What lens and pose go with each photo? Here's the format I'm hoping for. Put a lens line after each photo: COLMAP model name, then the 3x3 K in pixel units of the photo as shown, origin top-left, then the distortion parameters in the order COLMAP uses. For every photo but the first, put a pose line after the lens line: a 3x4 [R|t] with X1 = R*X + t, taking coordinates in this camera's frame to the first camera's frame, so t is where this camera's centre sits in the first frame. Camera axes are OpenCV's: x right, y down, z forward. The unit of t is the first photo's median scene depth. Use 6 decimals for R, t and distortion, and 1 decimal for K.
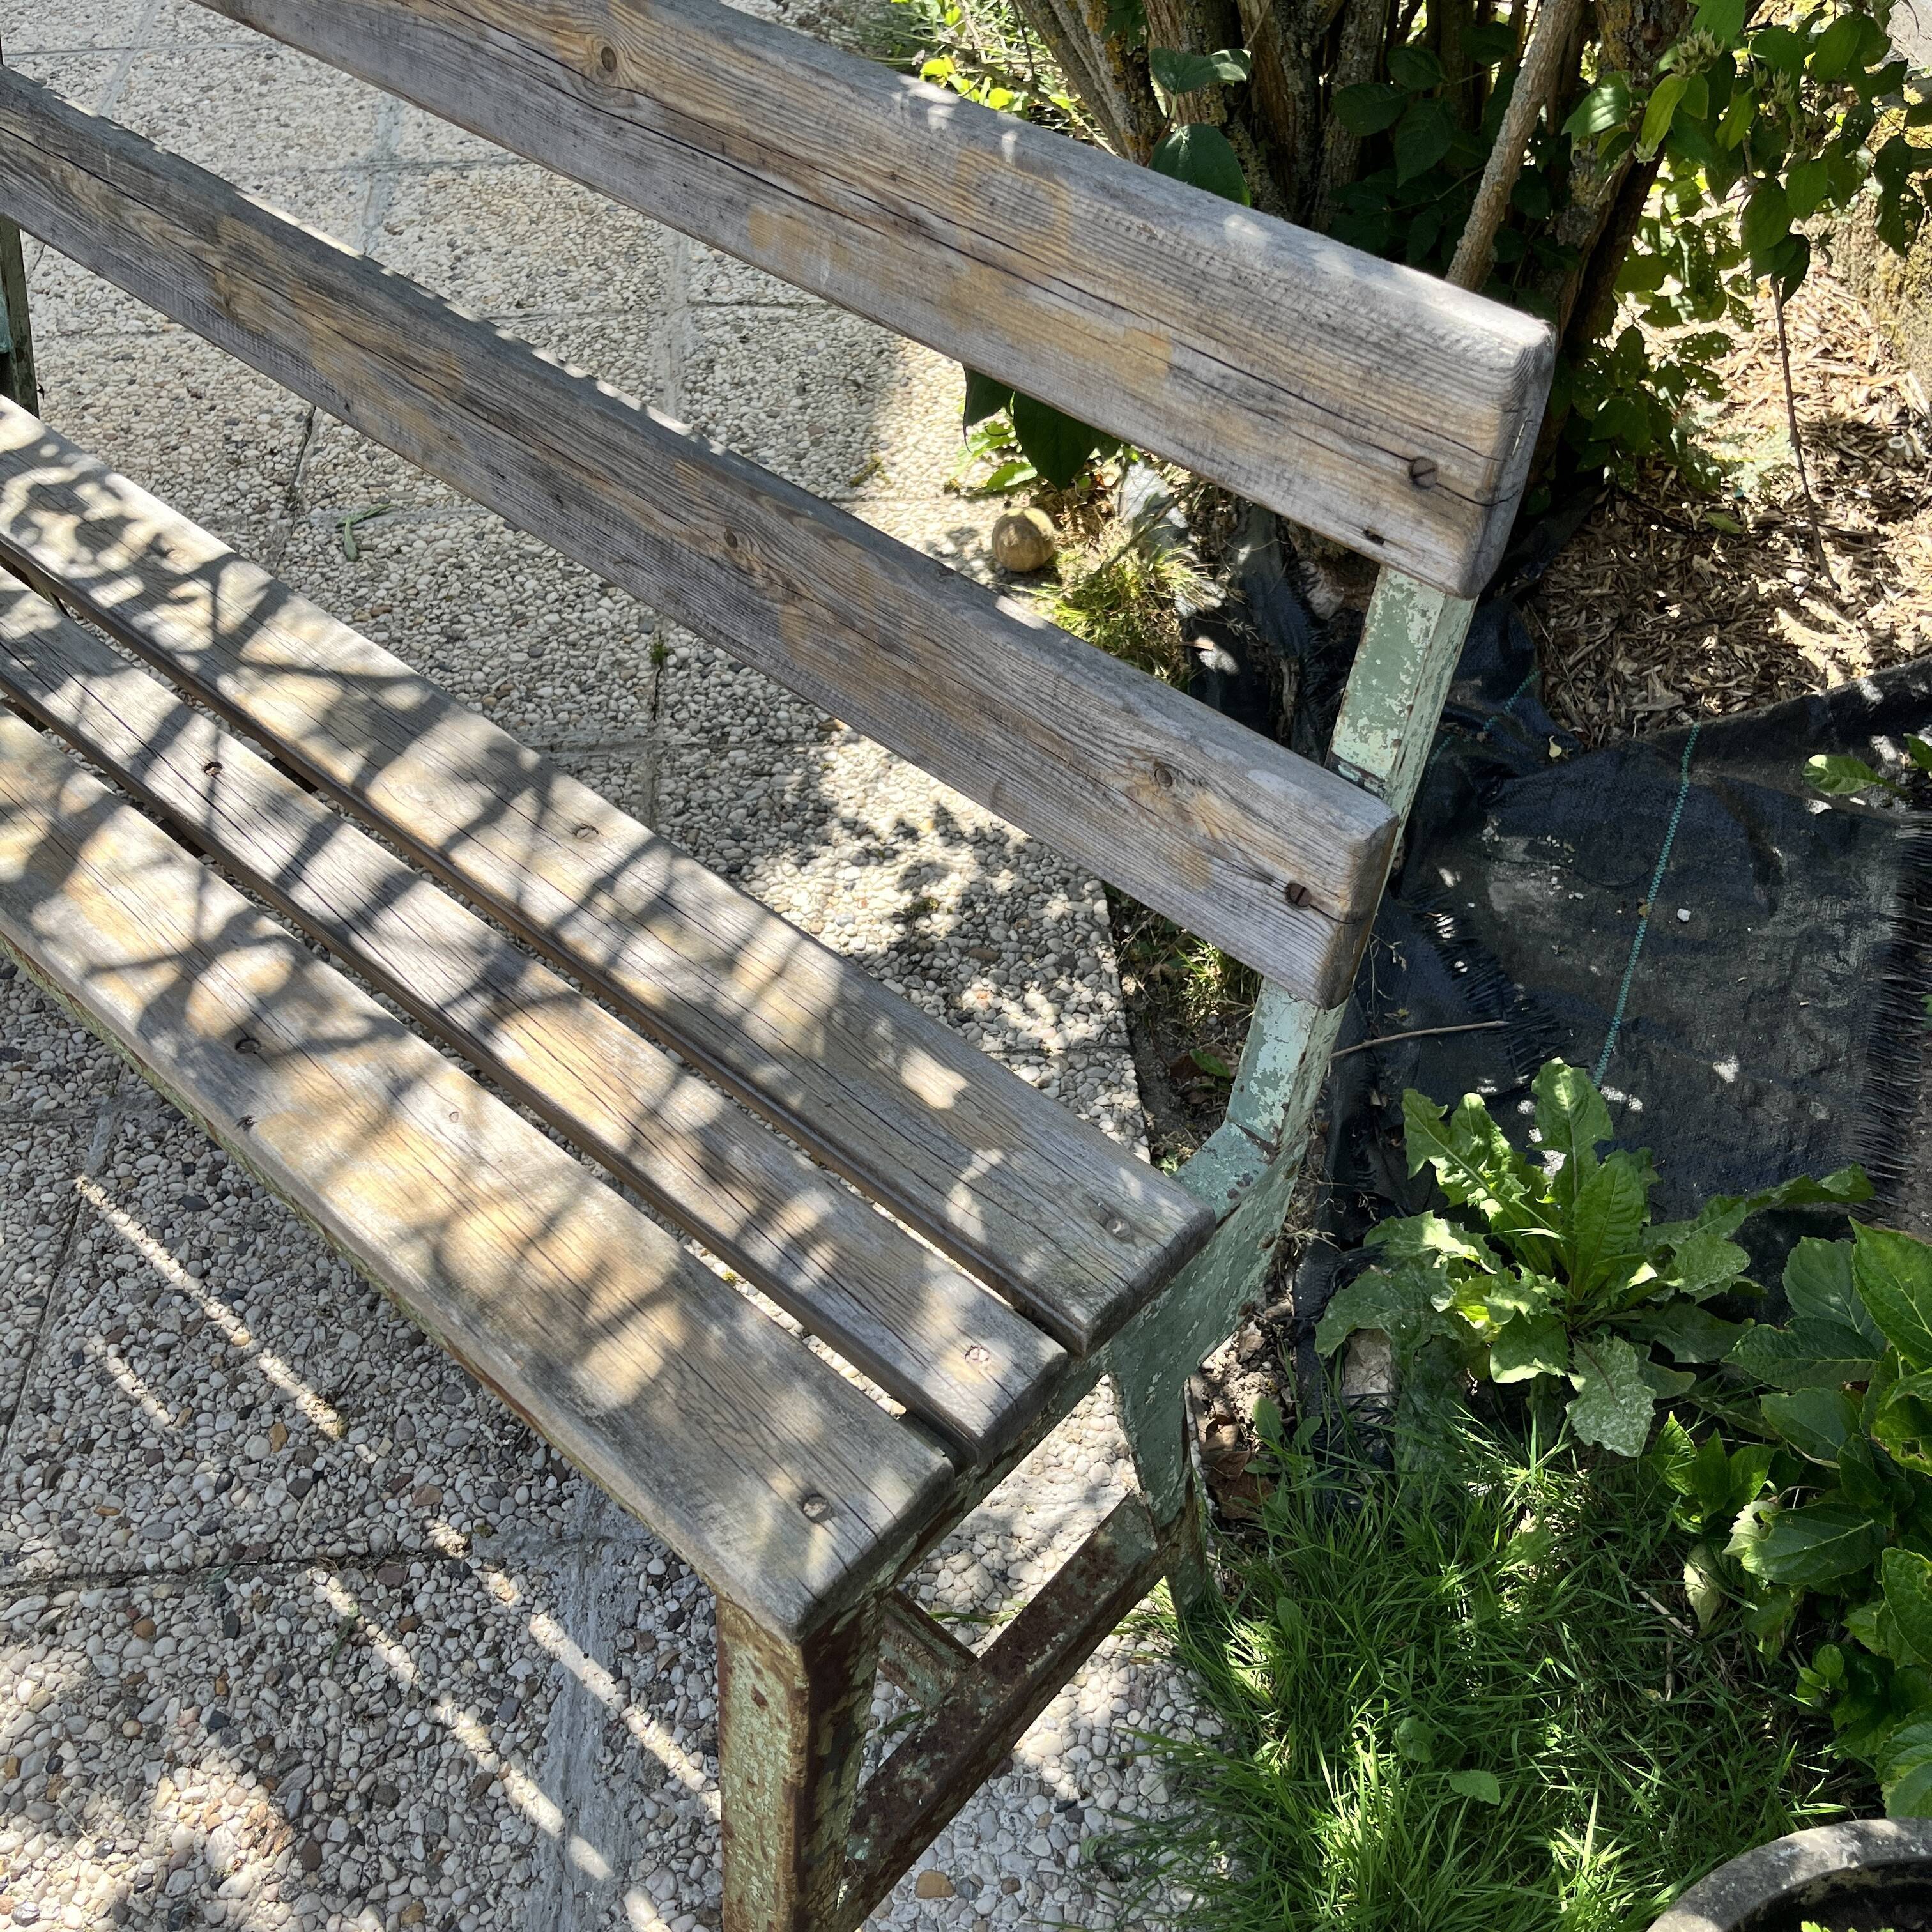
lens RADIAL K [[1979.8, 0, 978.3], [0, 1979.8, 975.5], [0, 0, 1]] dist [0.019134, 0.000000]
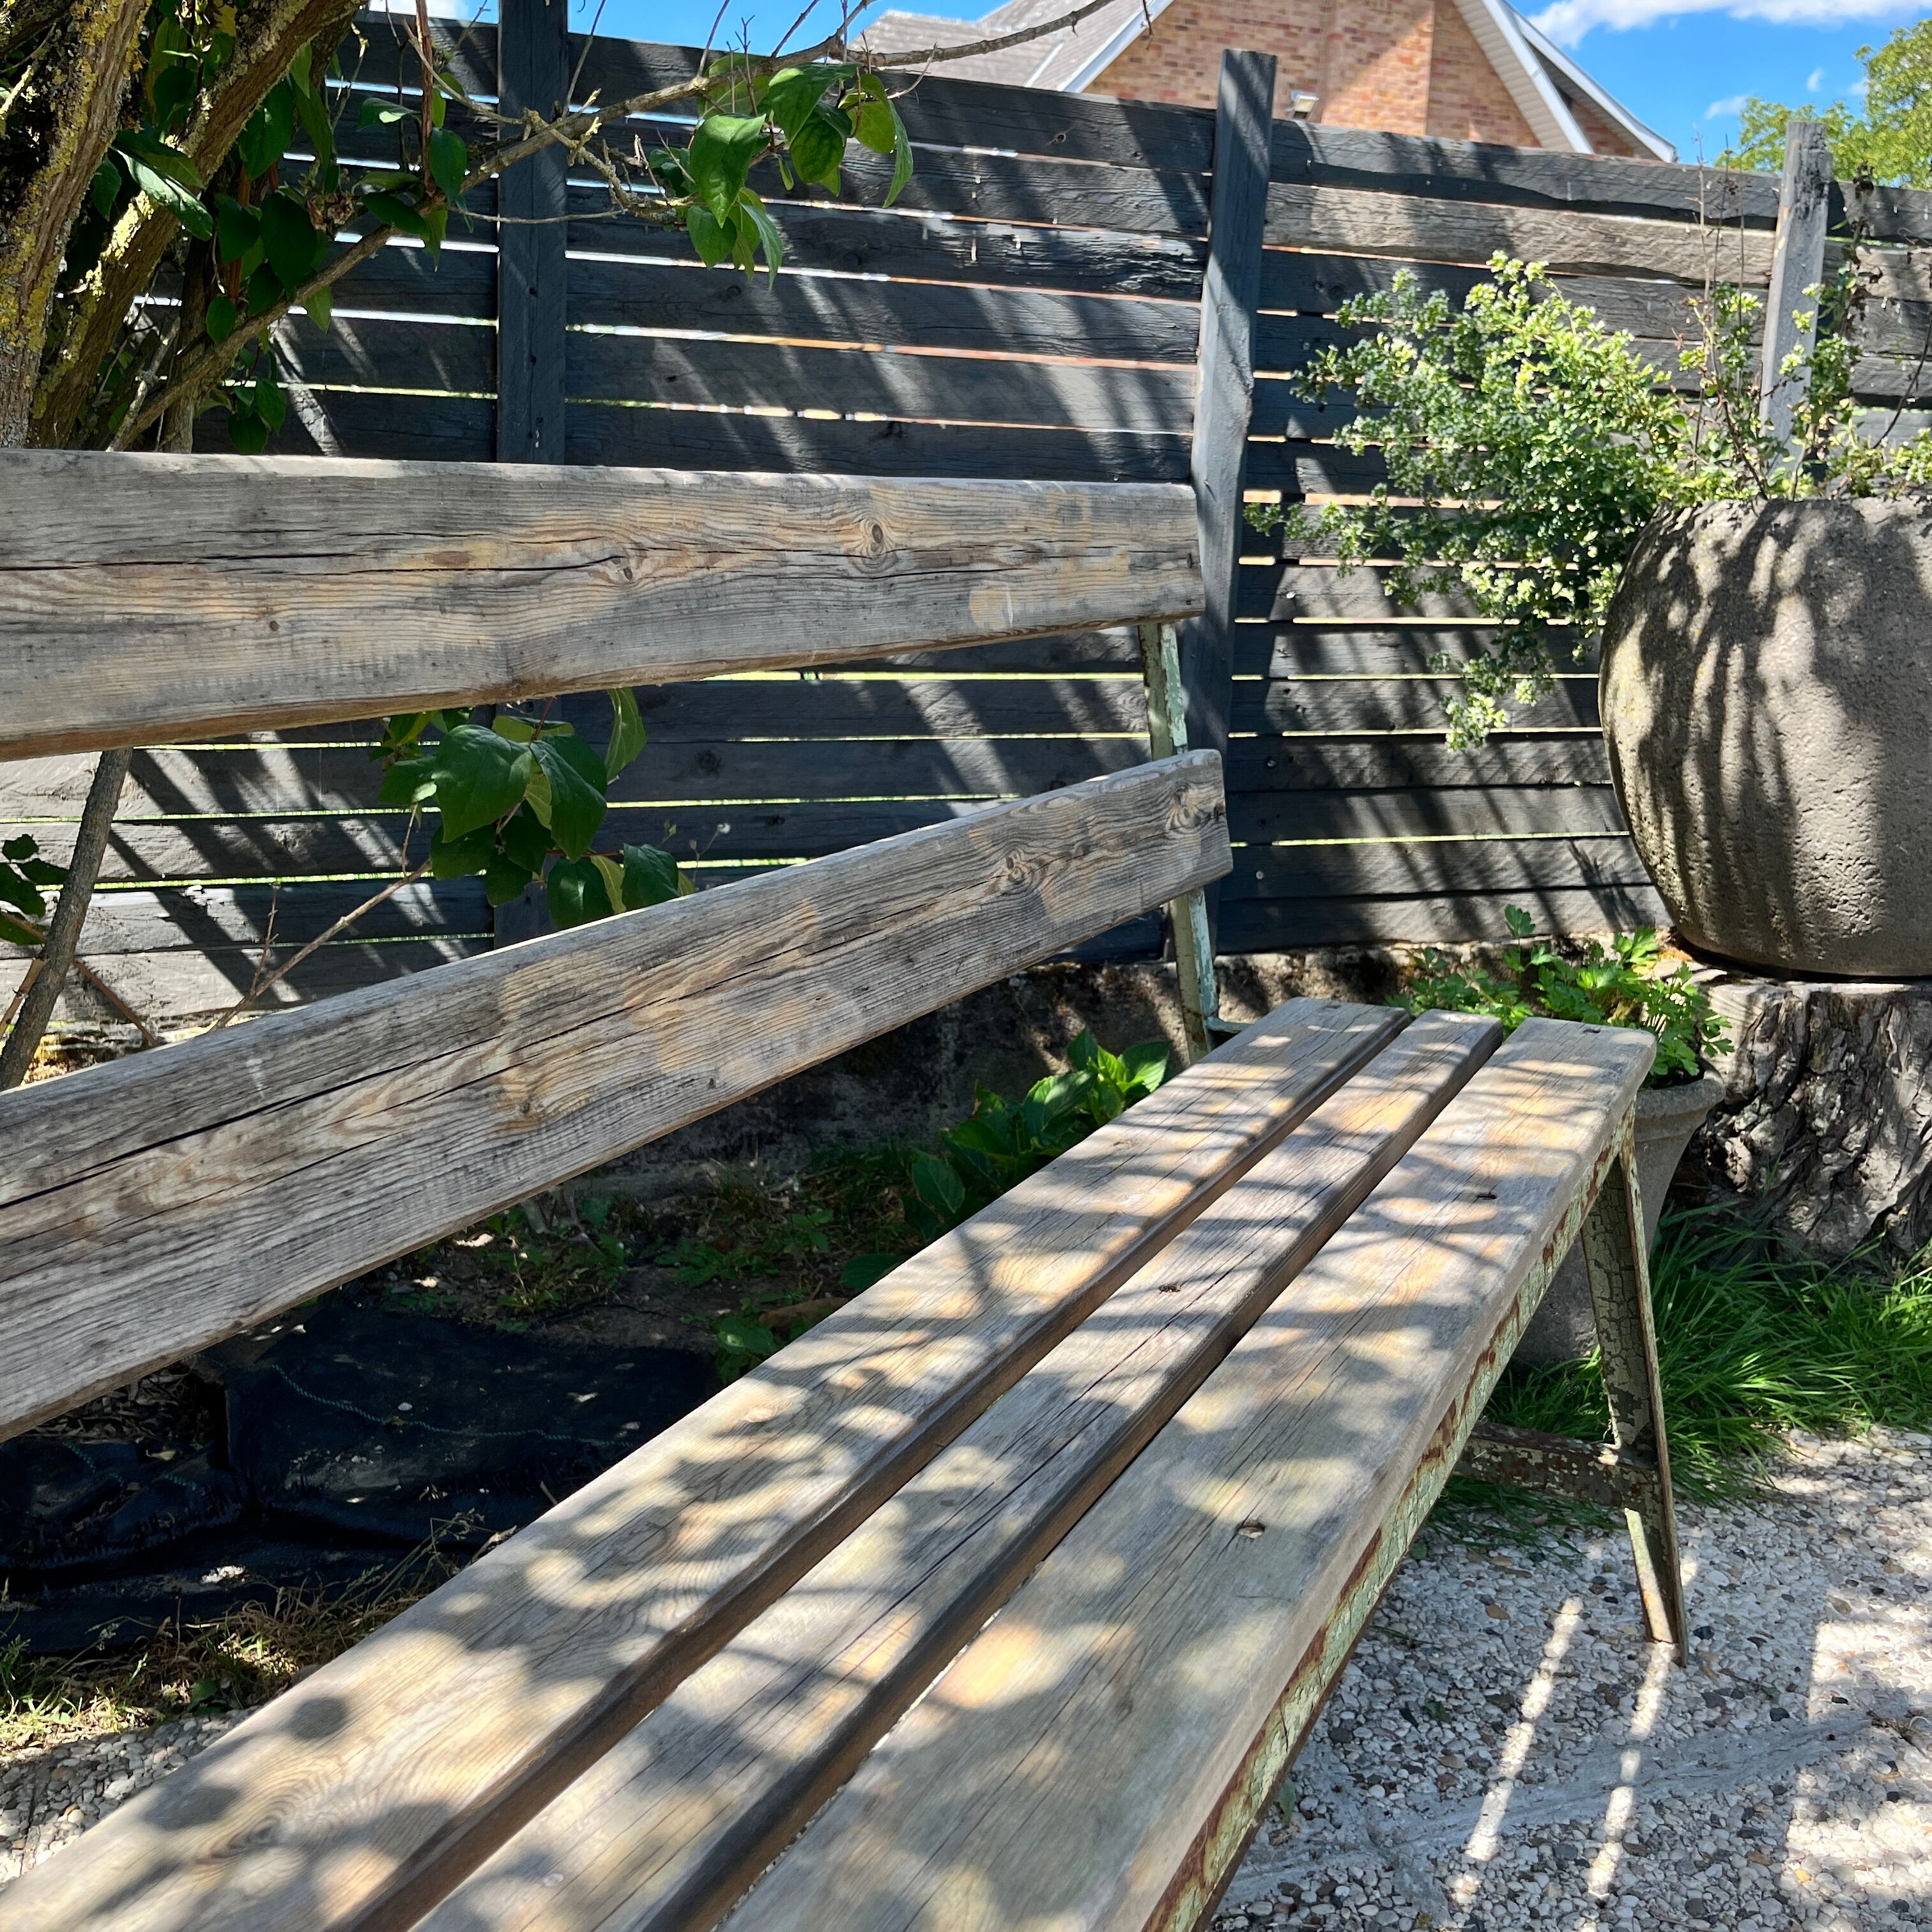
lens RADIAL K [[1979.8, 0, 996.7], [0, 1979.8, 927.5], [0, 0, 1]] dist [0.019134, 0.000000]
pose [[-0.281857, -0.193873, 0.939665, -1.043022], [0.685443, 0.644607, 0.338599, -0.501352], [-0.671360, 0.739523, -0.048798, 0.896532]]
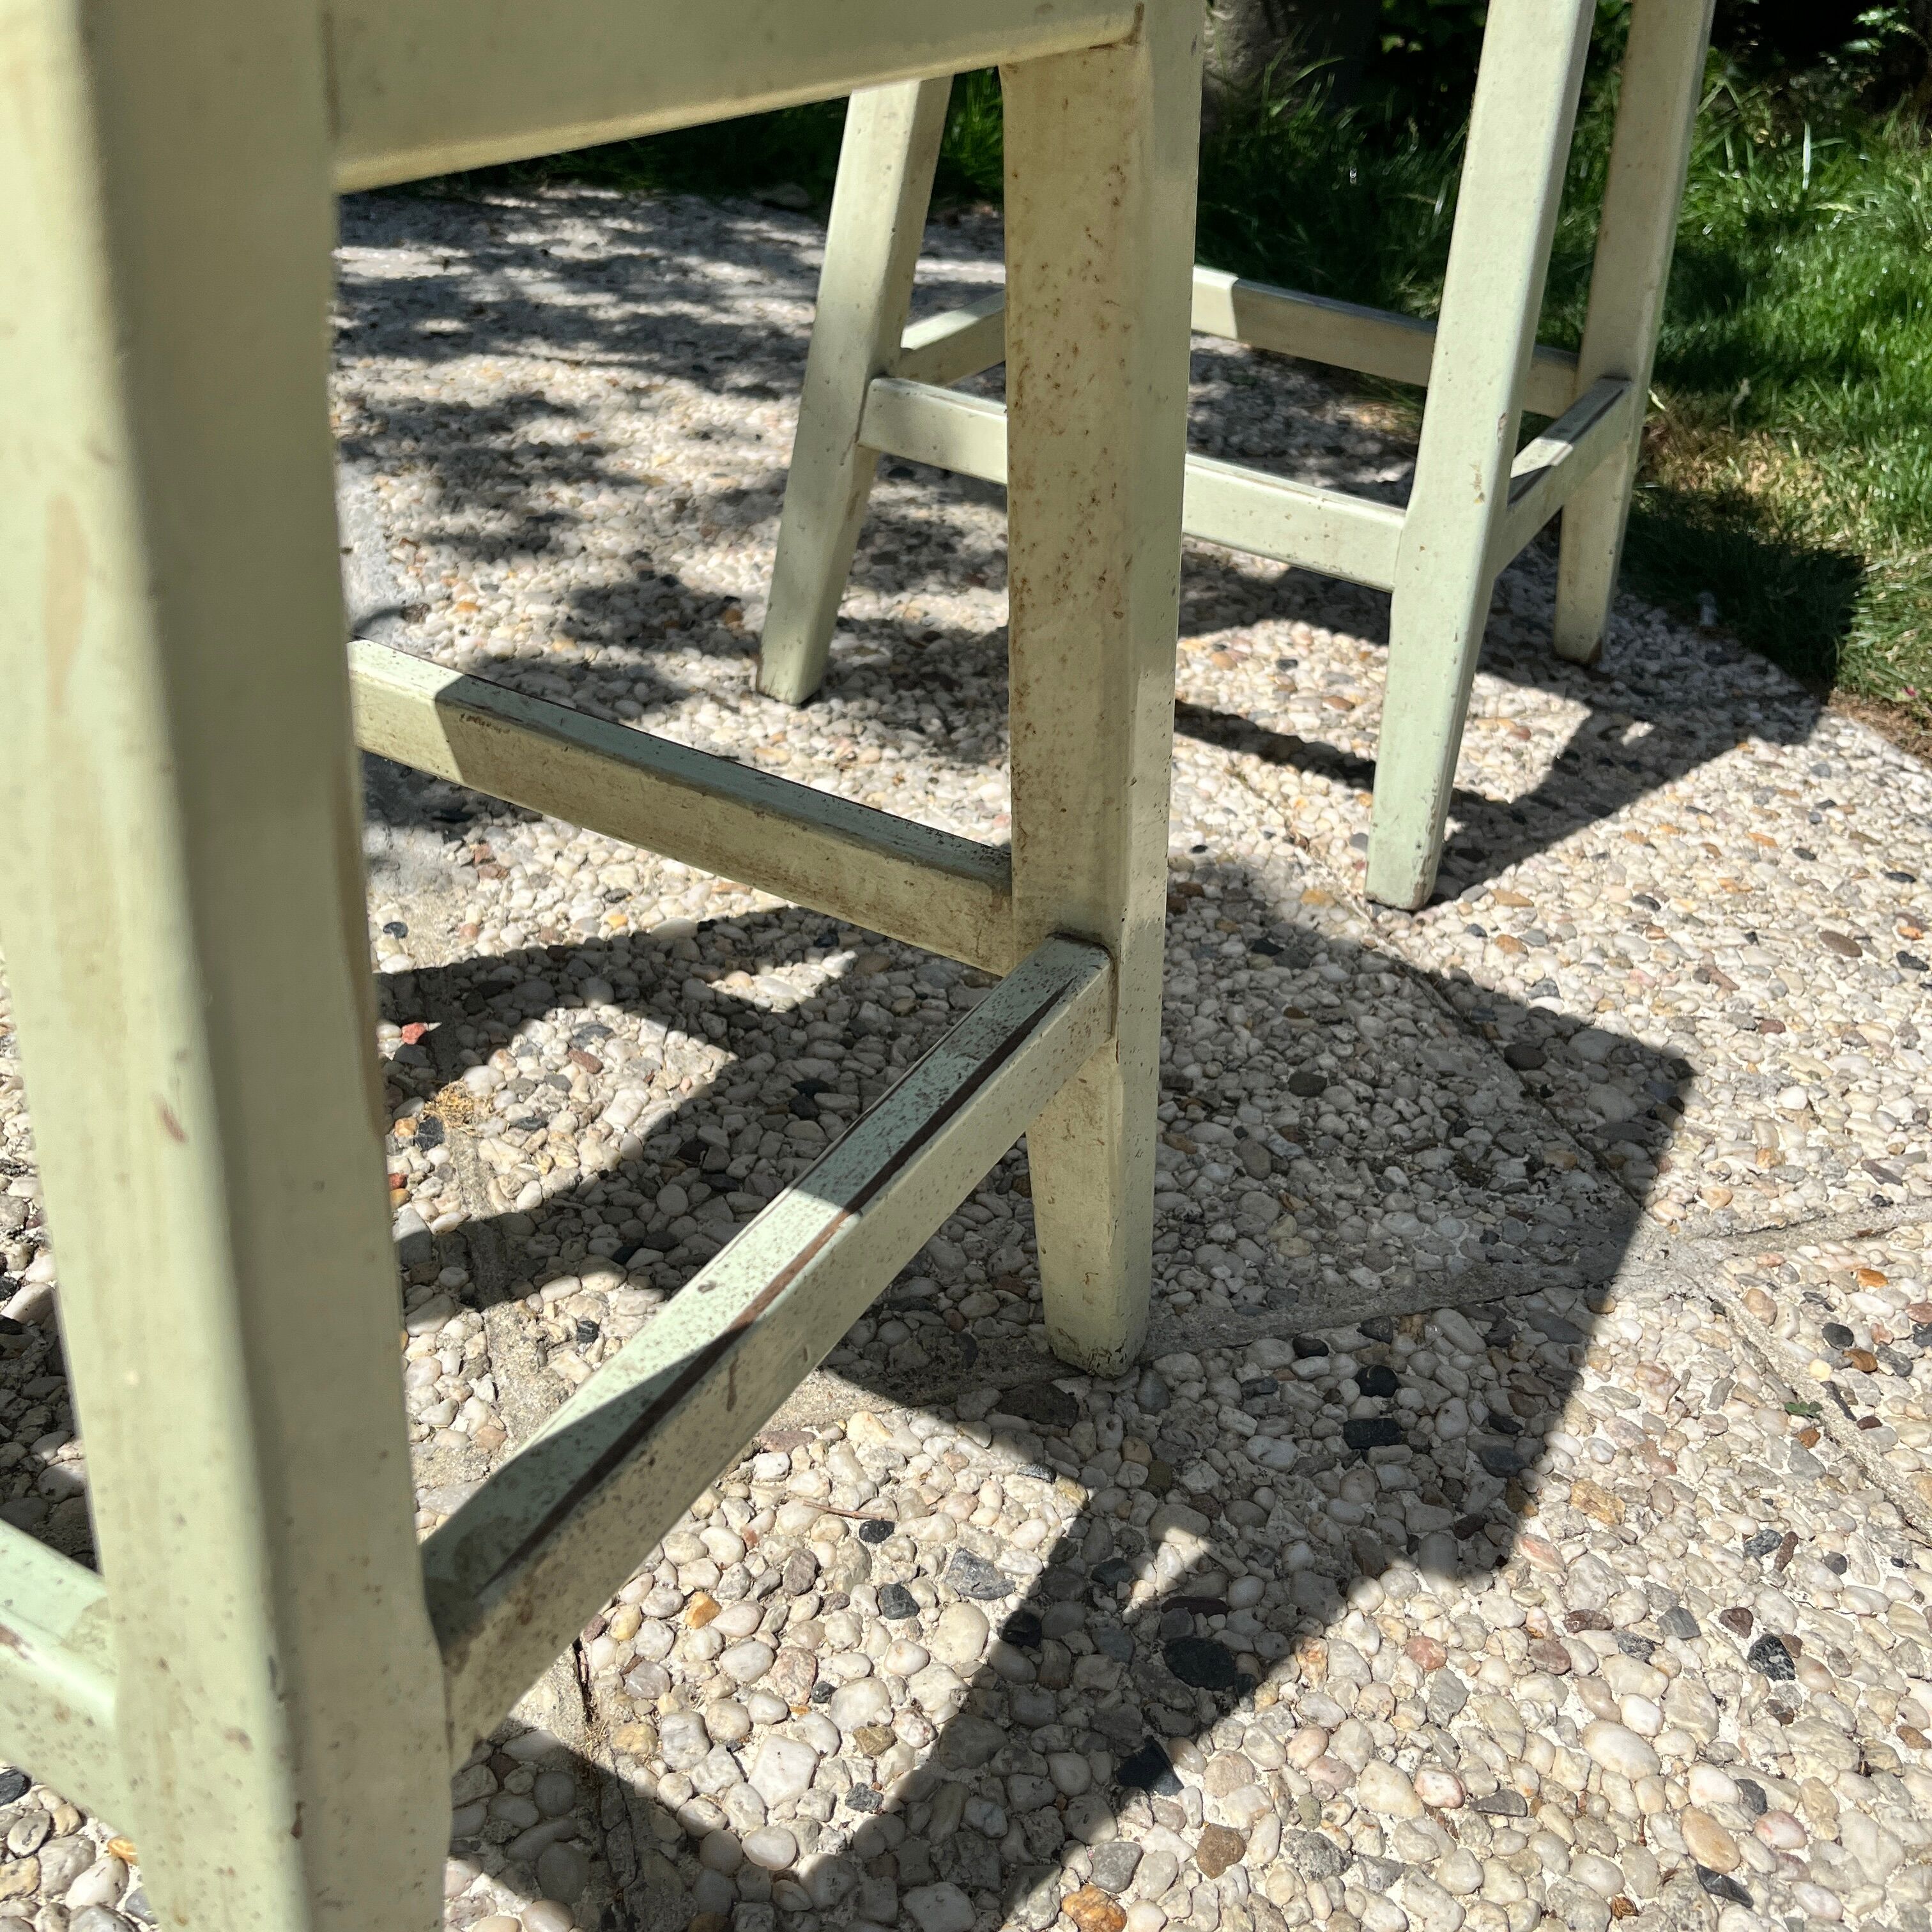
lens RADIAL K [[1979.8, 0, 997.1], [0, 1979.8, 958.1], [0, 0, 1]] dist [0.019134, 0.000000]
pose [[-0.262064, -0.530311, 0.806283, -1.538862], [0.634801, 0.534559, 0.557919, 0.357020], [-0.726877, 0.658040, 0.196553, 0.545850]]
